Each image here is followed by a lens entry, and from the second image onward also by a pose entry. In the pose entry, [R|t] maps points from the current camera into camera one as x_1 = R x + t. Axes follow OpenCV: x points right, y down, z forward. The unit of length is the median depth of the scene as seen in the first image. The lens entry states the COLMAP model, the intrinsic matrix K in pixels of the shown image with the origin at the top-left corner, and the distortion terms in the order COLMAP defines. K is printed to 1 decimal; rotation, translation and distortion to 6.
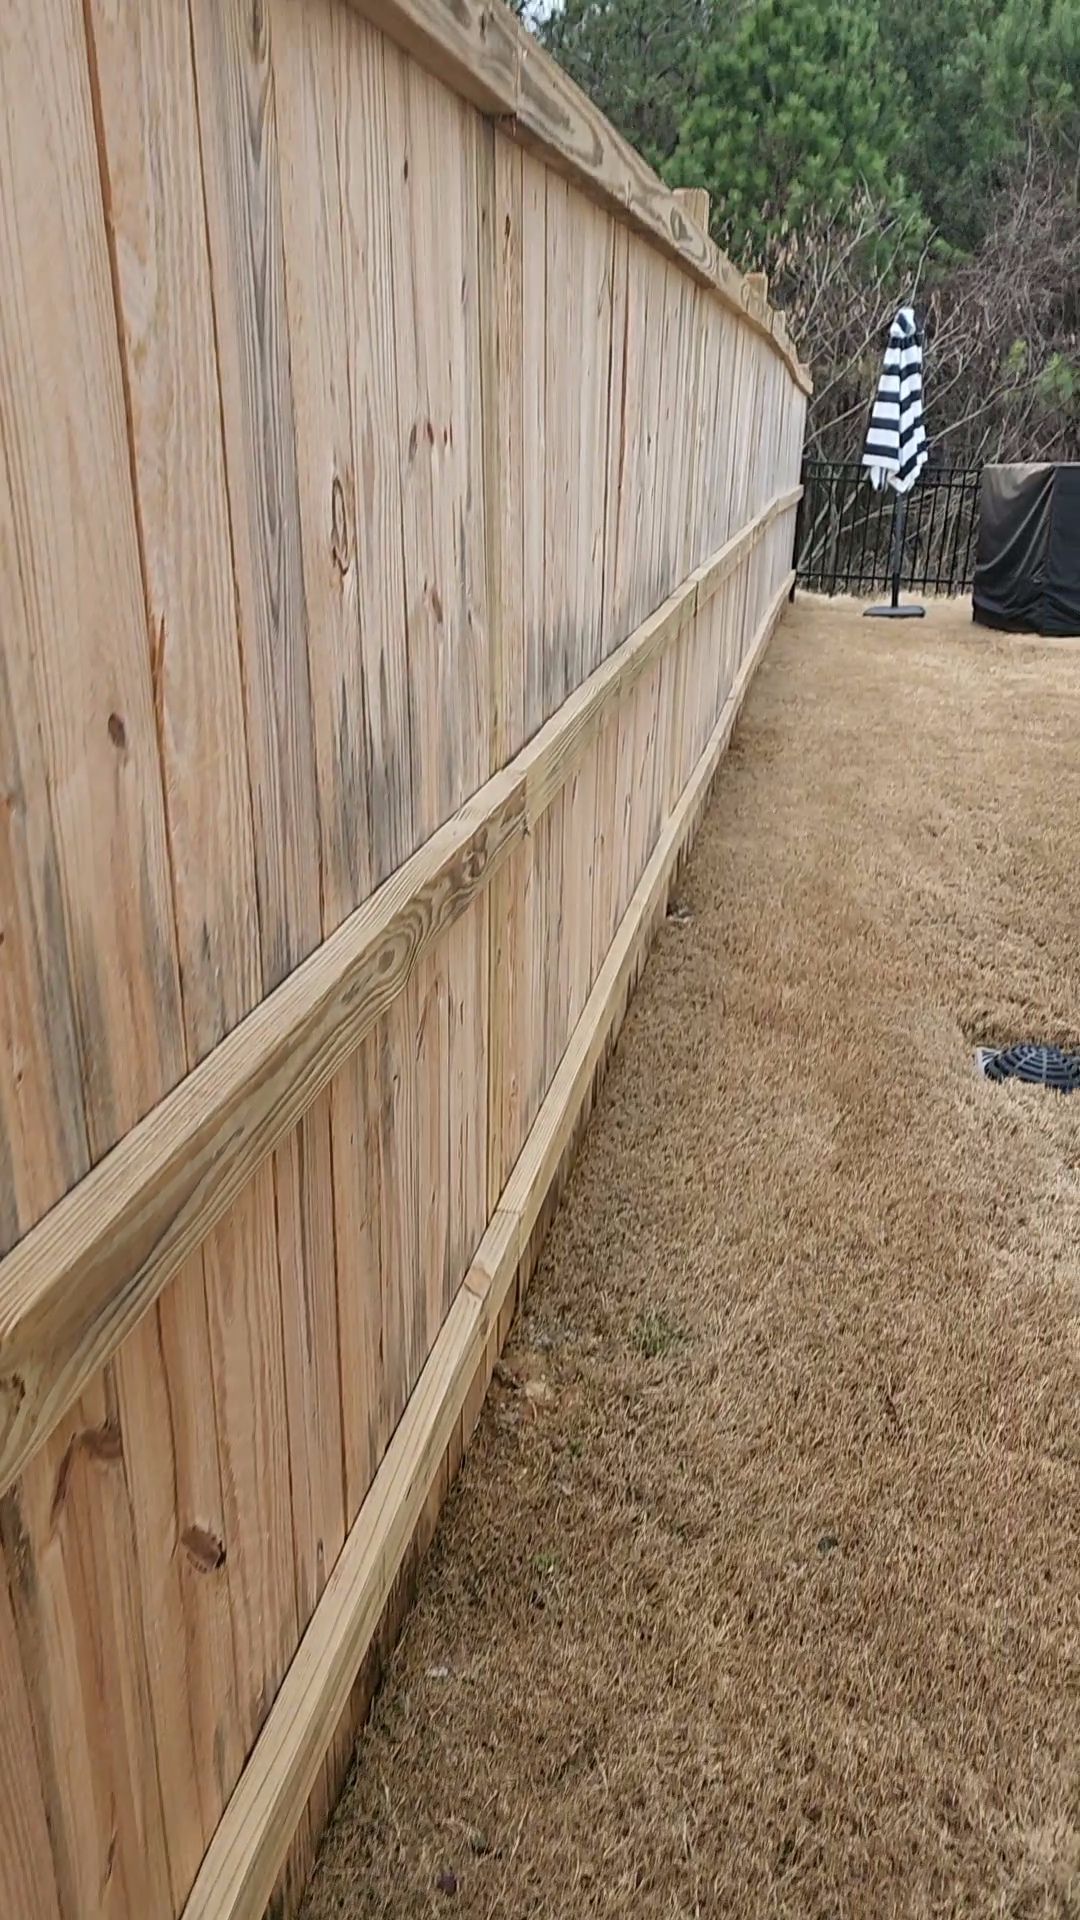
lens RADIAL K [[1516.7, 0, 556.2], [0, 1516.7, 953.8], [0, 0, 1]] dist [0.067176, -0.029933]
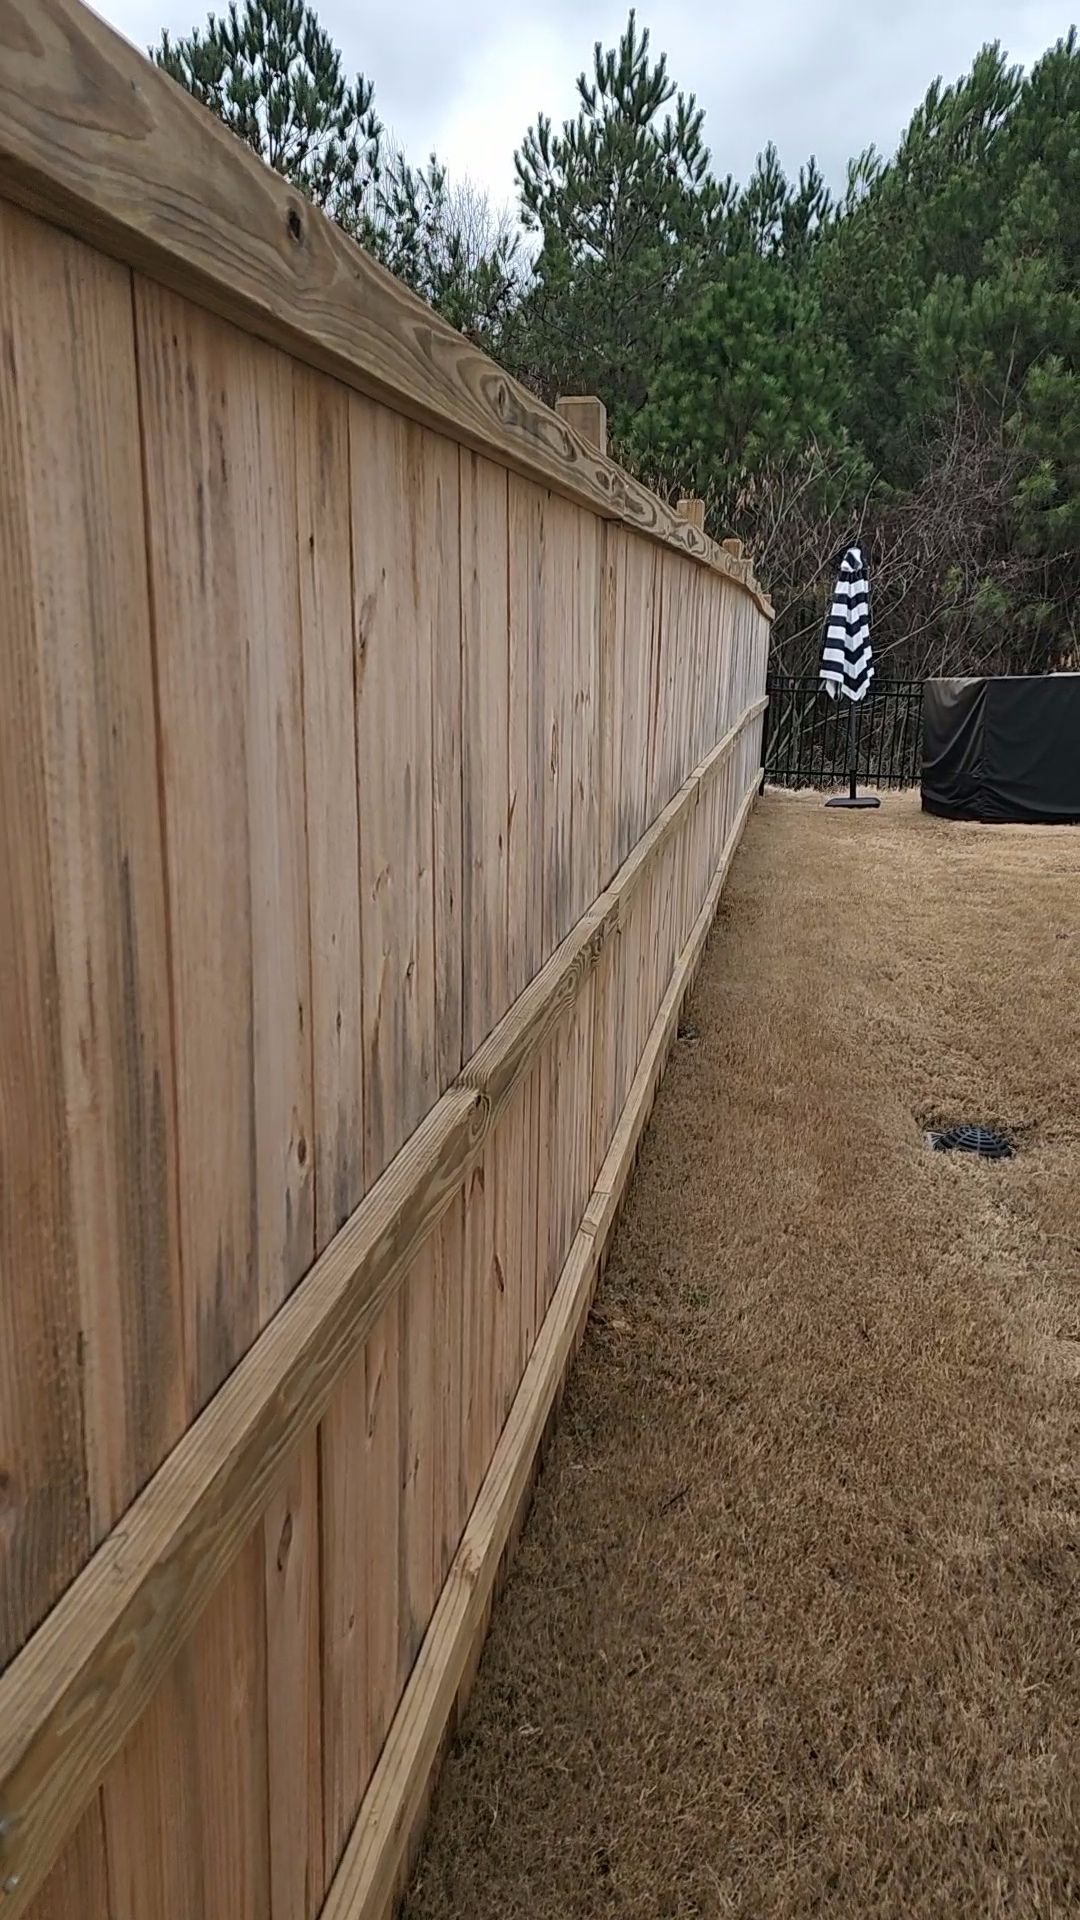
lens RADIAL K [[1516.7, 0, 534.1], [0, 1516.7, 961.1], [0, 0, 1]] dist [0.067176, -0.029933]
pose [[0.999951, -0.008154, 0.005690, -0.049827], [0.008780, 0.992670, -0.120533, 0.058810], [-0.004665, 0.120577, 0.992693, -0.236773]]
